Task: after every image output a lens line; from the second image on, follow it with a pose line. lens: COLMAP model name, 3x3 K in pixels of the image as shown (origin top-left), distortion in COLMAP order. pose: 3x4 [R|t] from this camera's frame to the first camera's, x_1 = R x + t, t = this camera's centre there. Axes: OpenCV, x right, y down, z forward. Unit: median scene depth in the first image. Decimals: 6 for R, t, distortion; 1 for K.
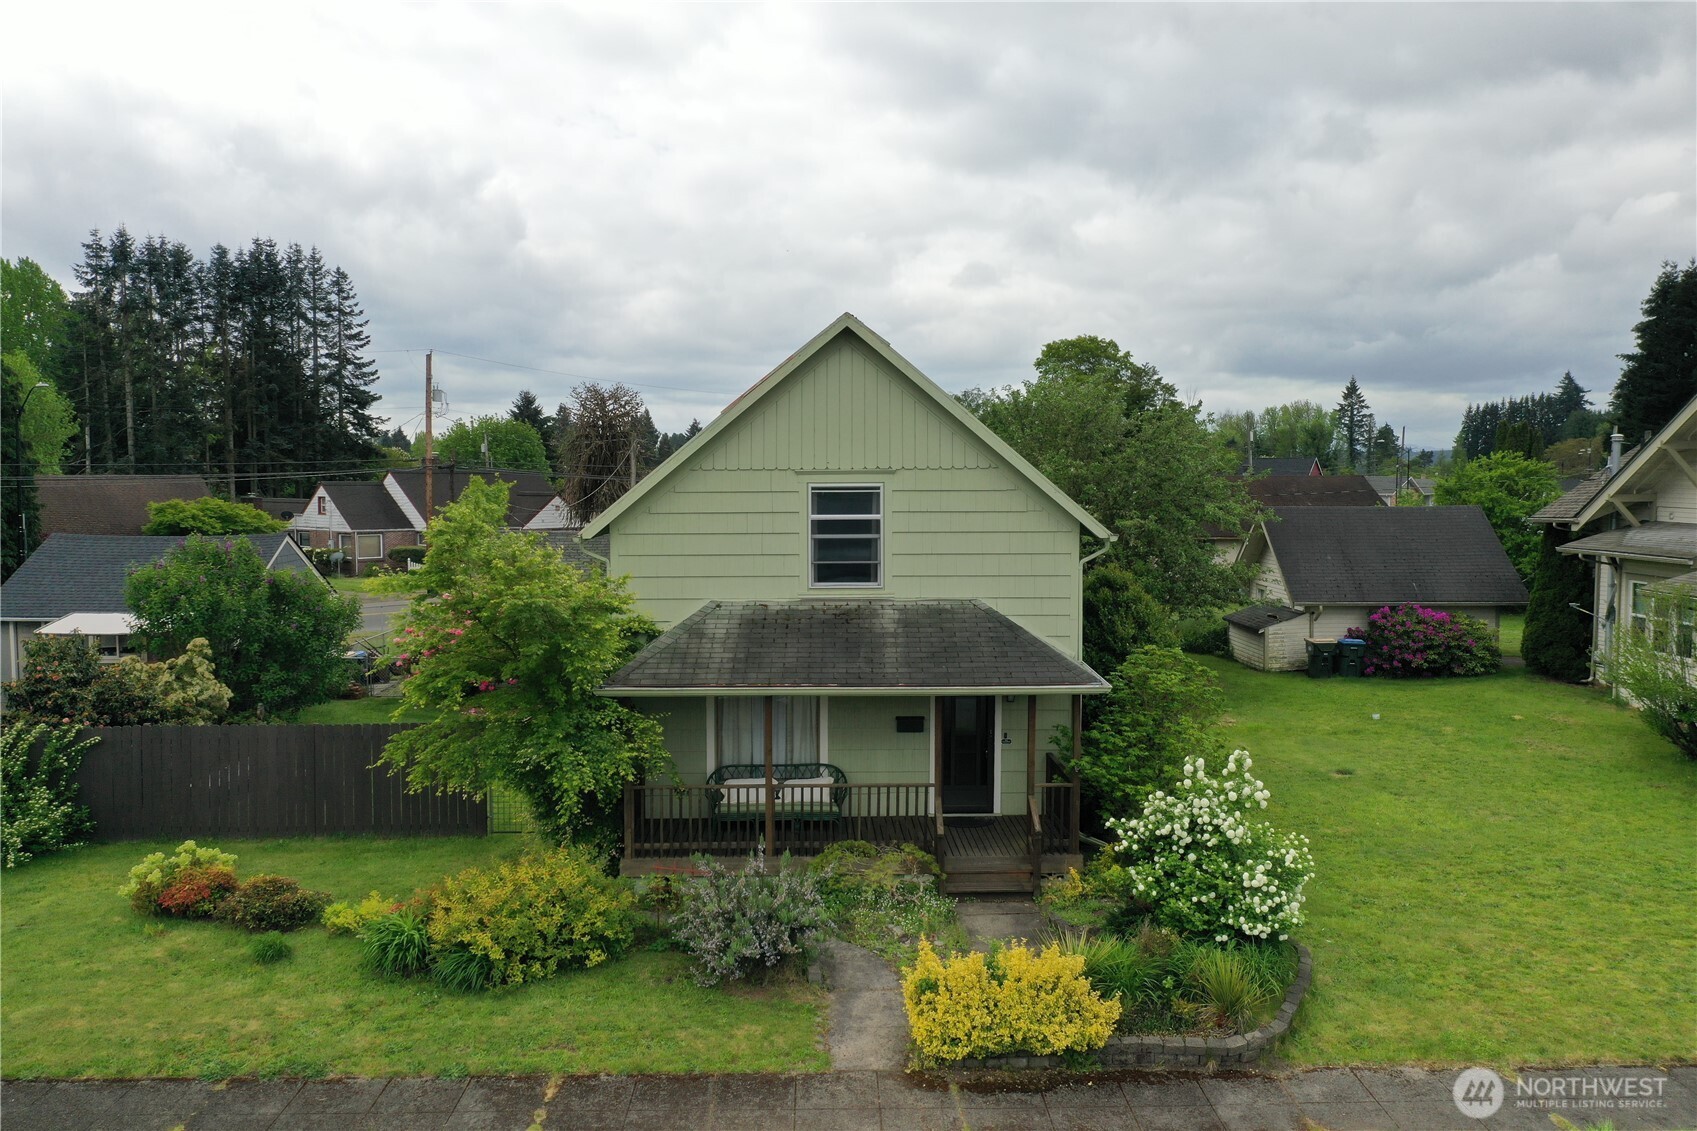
lens RADIAL K [[1336.8, 0, 840.5], [0, 1336.8, 566.3], [0, 0, 1]] dist [-0.006486, 0.000049]
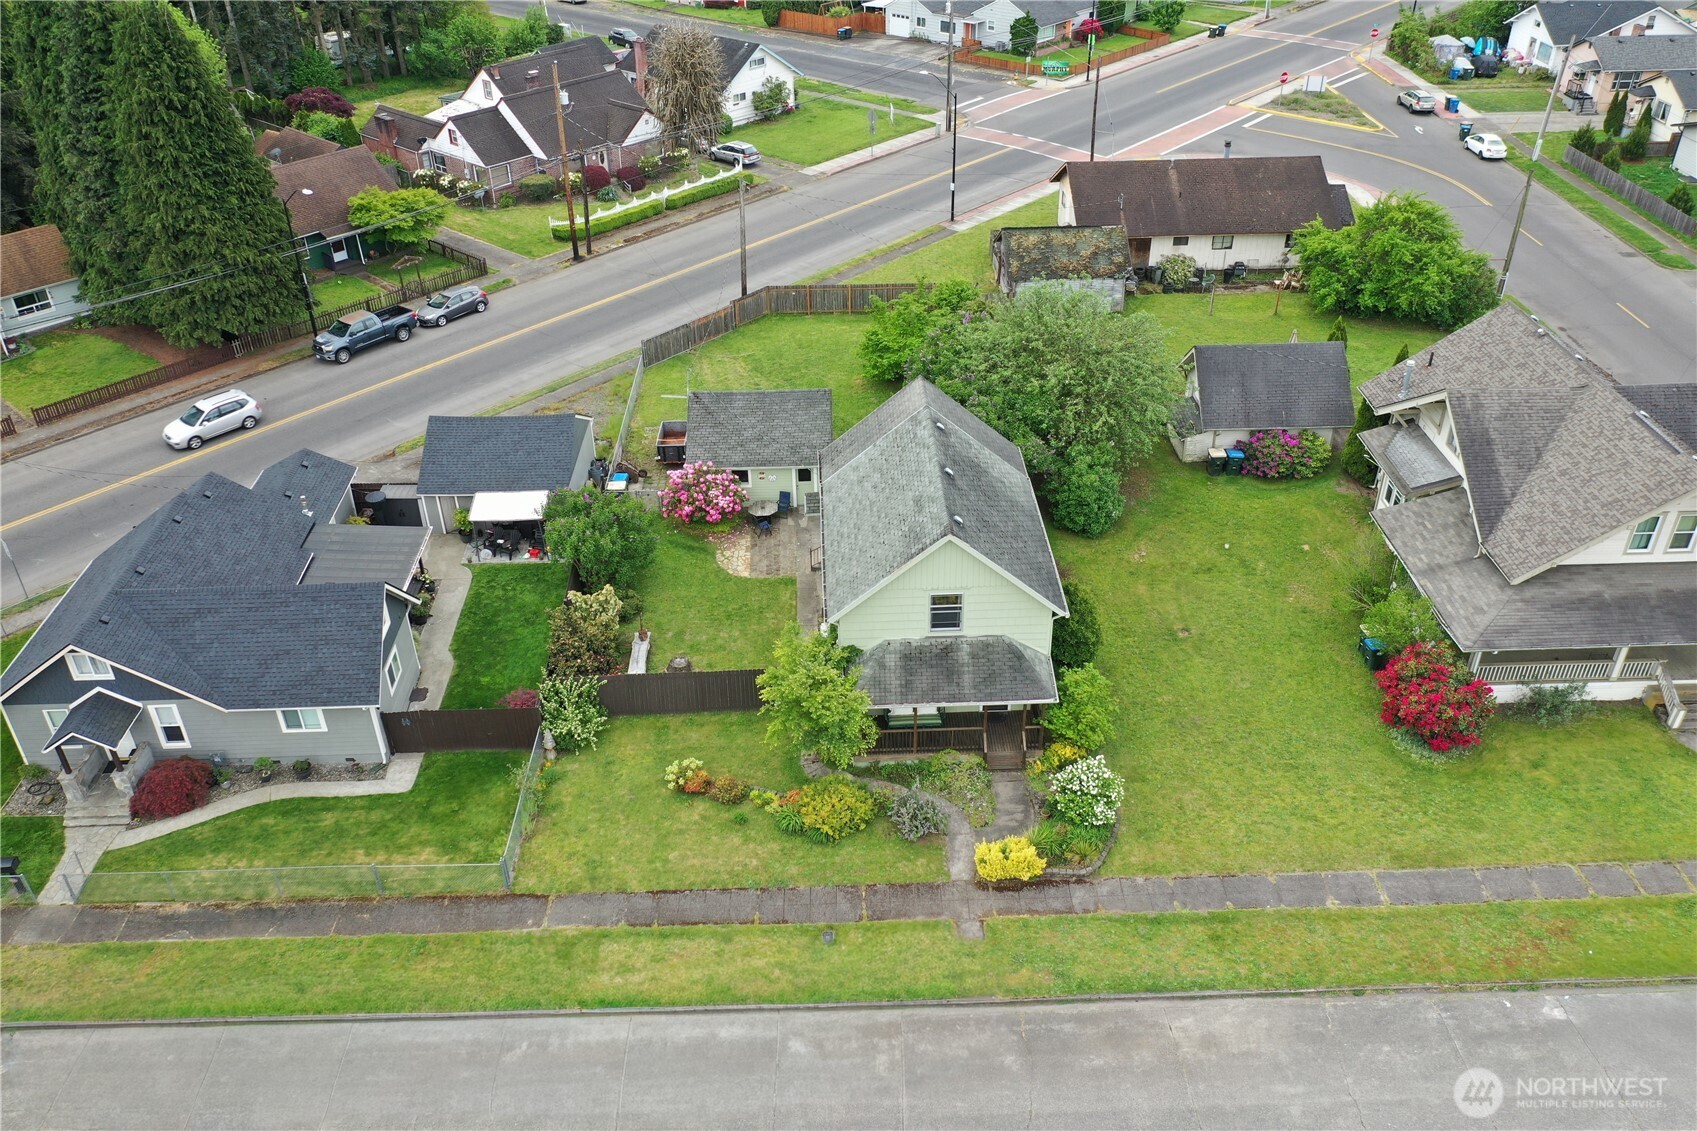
lens RADIAL K [[1373.9, 0, 844.3], [0, 1373.9, 529.5], [0, 0, 1]] dist [-0.008969, 0.000020]
pose [[0.999904, -0.011924, -0.007104, -0.145075], [0.013865, 0.881652, 0.471697, -1.207834], [0.000639, -0.471750, 0.881732, -0.929616]]
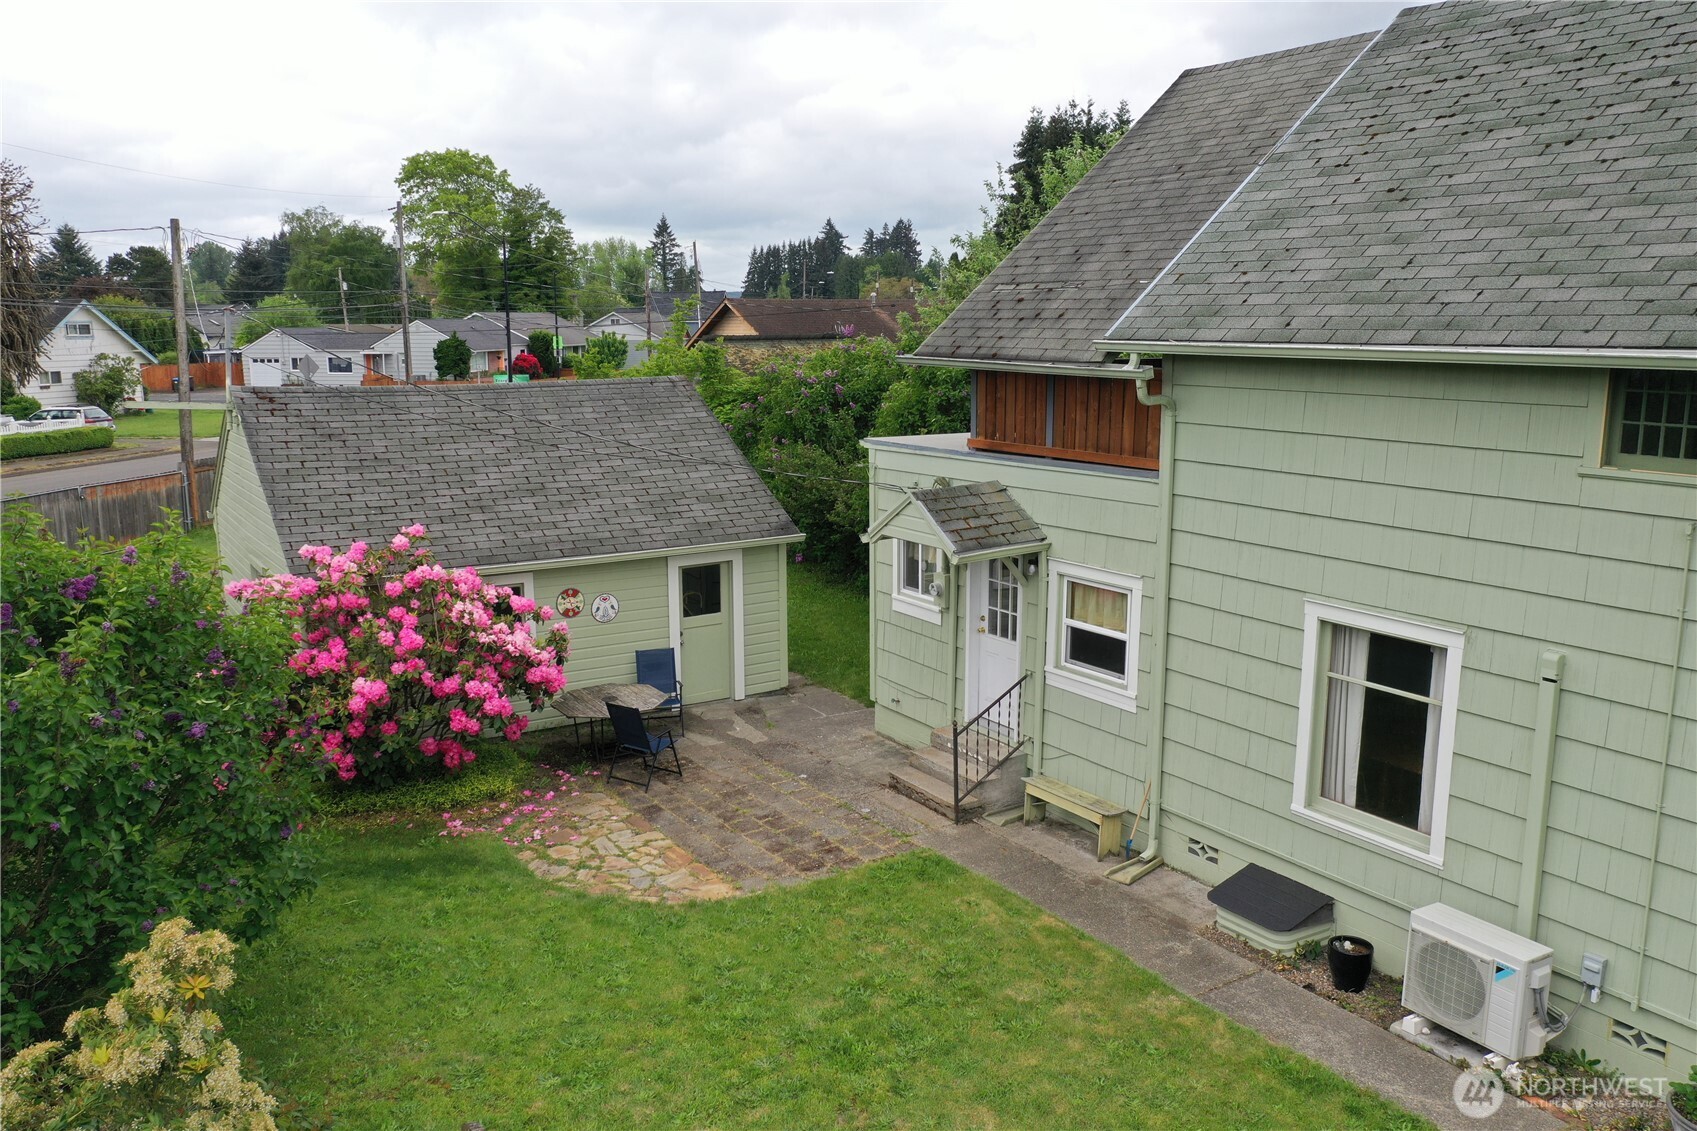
lens RADIAL K [[1336.8, 0, 840.5], [0, 1336.8, 566.3], [0, 0, 1]] dist [-0.006486, 0.000049]
pose [[0.858479, -0.094713, 0.504027, -0.611439], [0.035392, 0.991397, 0.126016, -0.033456], [-0.511626, -0.090344, 0.854445, 0.956706]]
